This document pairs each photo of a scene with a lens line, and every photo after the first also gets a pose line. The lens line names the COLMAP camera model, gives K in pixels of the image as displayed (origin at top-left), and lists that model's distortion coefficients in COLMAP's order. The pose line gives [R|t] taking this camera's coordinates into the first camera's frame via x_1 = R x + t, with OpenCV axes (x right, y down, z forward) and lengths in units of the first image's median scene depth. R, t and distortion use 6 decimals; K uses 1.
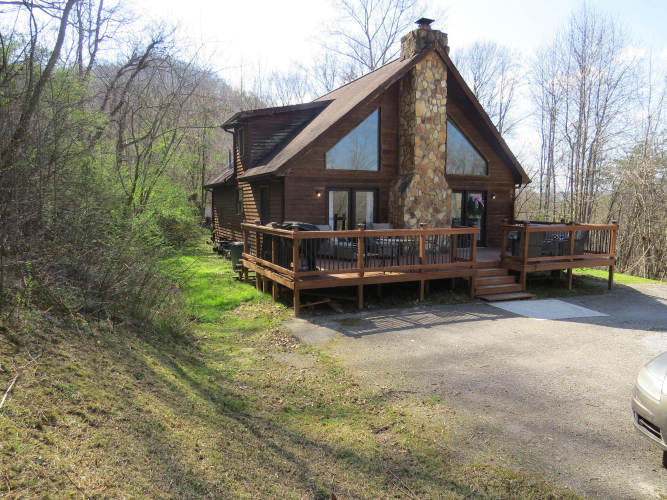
lens RADIAL K [[477.0, 0, 332.5], [0, 477.0, 251.2], [0, 0, 1]] dist [-0.024760, 0.003489]
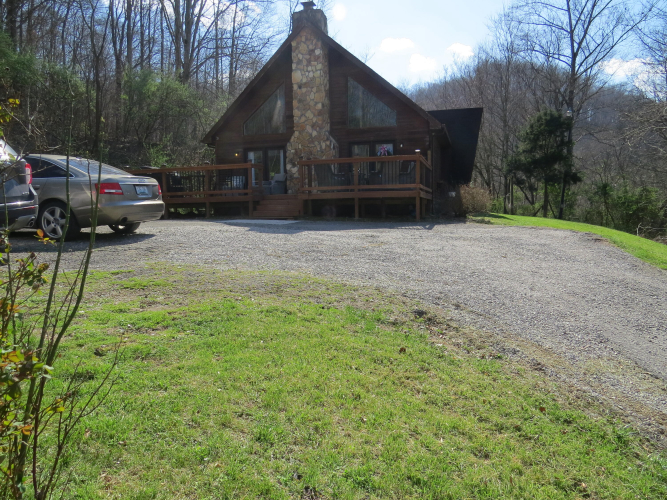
lens RADIAL K [[477.0, 0, 333.4], [0, 477.0, 248.7], [0, 0, 1]] dist [-0.024760, 0.003489]
pose [[0.747660, 0.036214, -0.663094, 1.086113], [-0.050125, 0.998741, -0.001974, 0.140627], [0.662187, 0.034714, 0.748534, 0.159824]]
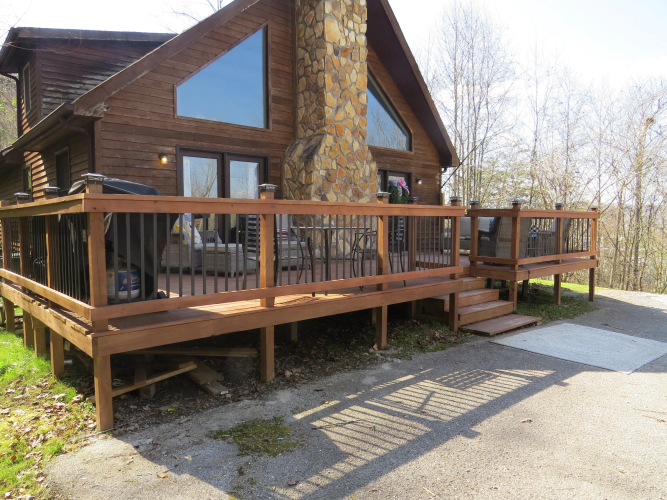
lens RADIAL K [[477.0, 0, 334.8], [0, 477.0, 249.1], [0, 0, 1]] dist [-0.024760, 0.003489]
pose [[0.952297, -0.024157, 0.304215, -0.010059], [0.037840, 0.998516, -0.039164, 0.014460], [-0.302818, 0.048807, 0.951798, 0.413655]]
